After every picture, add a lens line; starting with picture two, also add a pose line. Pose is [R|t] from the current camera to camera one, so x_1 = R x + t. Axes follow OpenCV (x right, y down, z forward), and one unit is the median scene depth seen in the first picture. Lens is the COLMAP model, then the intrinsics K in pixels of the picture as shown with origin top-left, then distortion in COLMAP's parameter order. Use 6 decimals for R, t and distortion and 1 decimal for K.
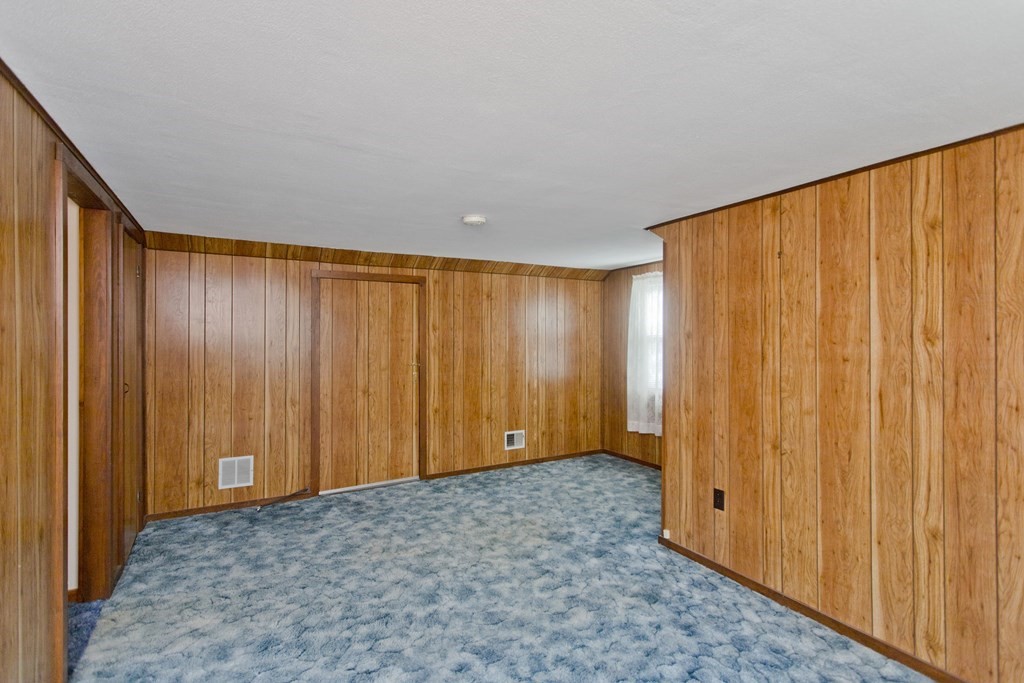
lens RADIAL K [[475.2, 0, 511.8], [0, 475.2, 335.6], [0, 0, 1]] dist [0.000786, 0.000346]
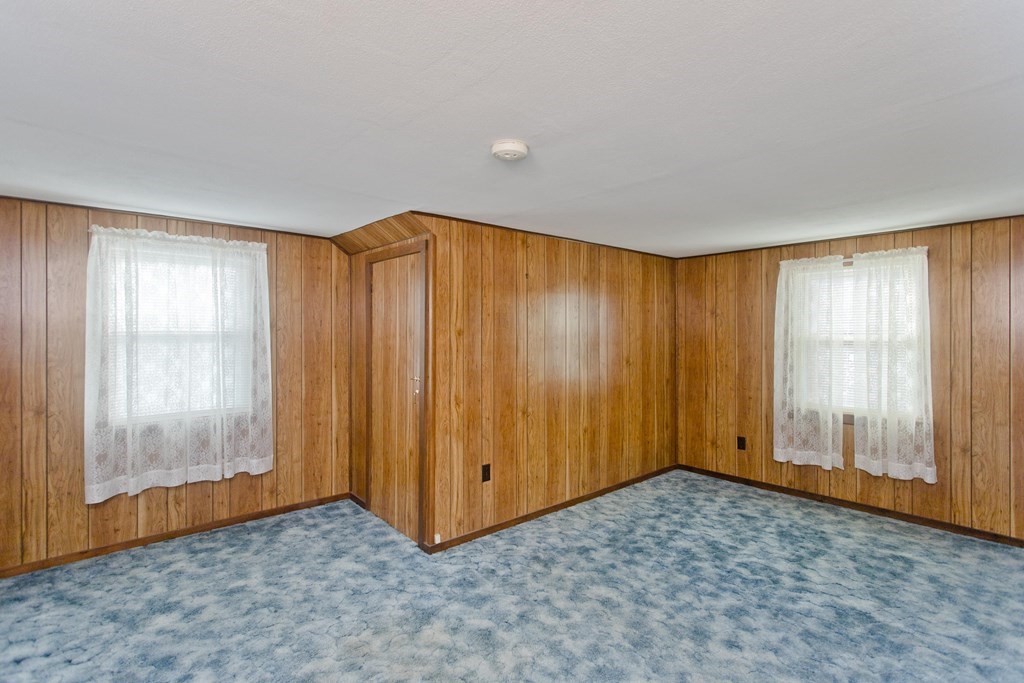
lens RADIAL K [[475.2, 0, 511.8], [0, 475.2, 335.6], [0, 0, 1]] dist [0.000786, 0.000346]
pose [[-0.187442, -0.002703, 0.982272, -0.721973], [-0.002274, 0.999995, 0.002317, 0.003658], [-0.982273, -0.001800, -0.187447, 1.154099]]
